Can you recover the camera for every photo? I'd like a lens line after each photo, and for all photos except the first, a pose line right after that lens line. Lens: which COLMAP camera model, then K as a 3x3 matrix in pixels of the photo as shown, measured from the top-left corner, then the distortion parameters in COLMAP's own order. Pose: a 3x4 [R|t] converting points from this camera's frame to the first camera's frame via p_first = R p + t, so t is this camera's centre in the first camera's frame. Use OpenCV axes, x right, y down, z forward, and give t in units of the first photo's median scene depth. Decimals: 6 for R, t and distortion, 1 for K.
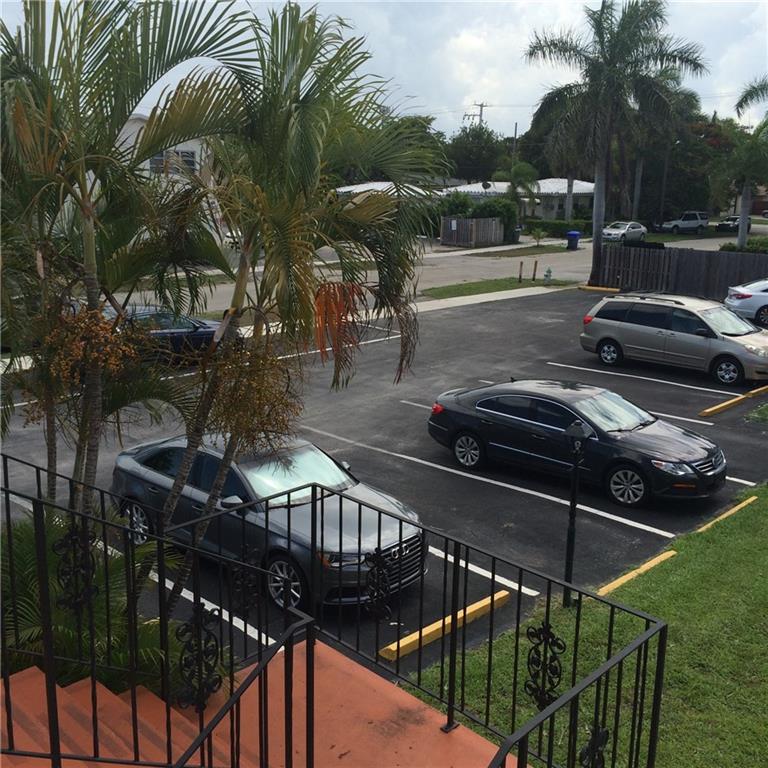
lens RADIAL K [[875.6, 0, 384.0], [0, 875.6, 384.0], [0, 0, 1]] dist [0.055836, -0.005106]
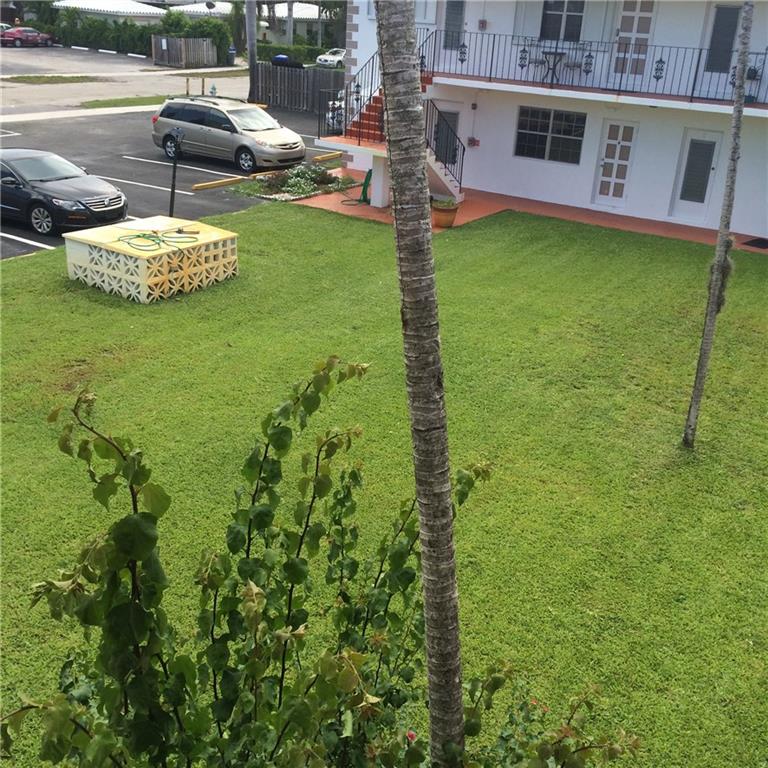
lens RADIAL K [[875.6, 0, 384.0], [0, 875.6, 384.0], [0, 0, 1]] dist [0.055836, -0.005106]
pose [[0.983248, -0.037999, 0.178265, 0.186393], [0.006468, 0.984686, 0.174217, 0.044647], [-0.182155, -0.170146, 0.968437, -0.167147]]
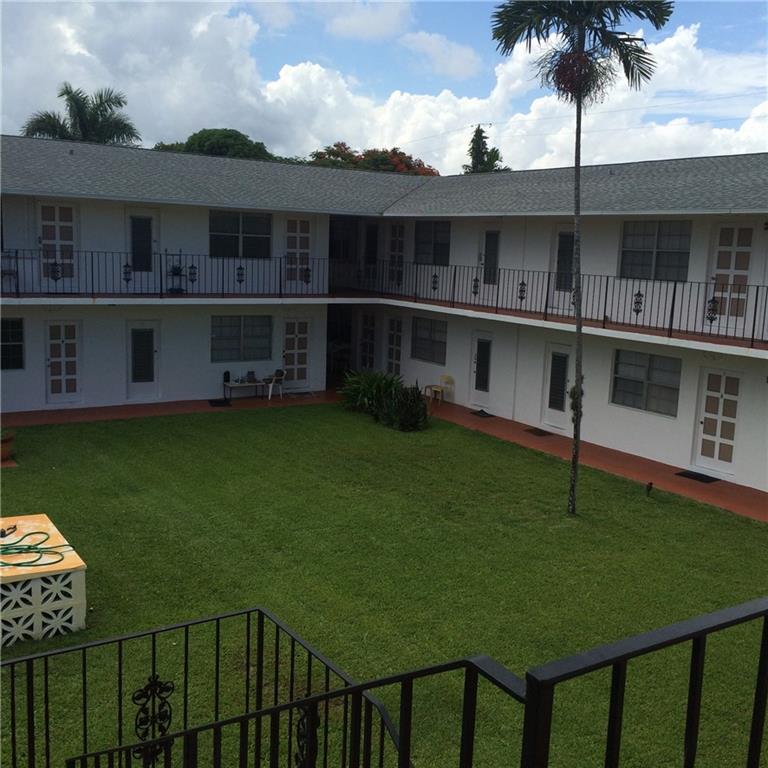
lens RADIAL K [[875.6, 0, 384.0], [0, 875.6, 384.0], [0, 0, 1]] dist [0.055836, -0.005106]
pose [[0.228272, -0.169580, 0.958715, -0.108371], [0.195243, 0.972684, 0.125563, -0.022540], [-0.953820, 0.158520, 0.255146, 0.076016]]
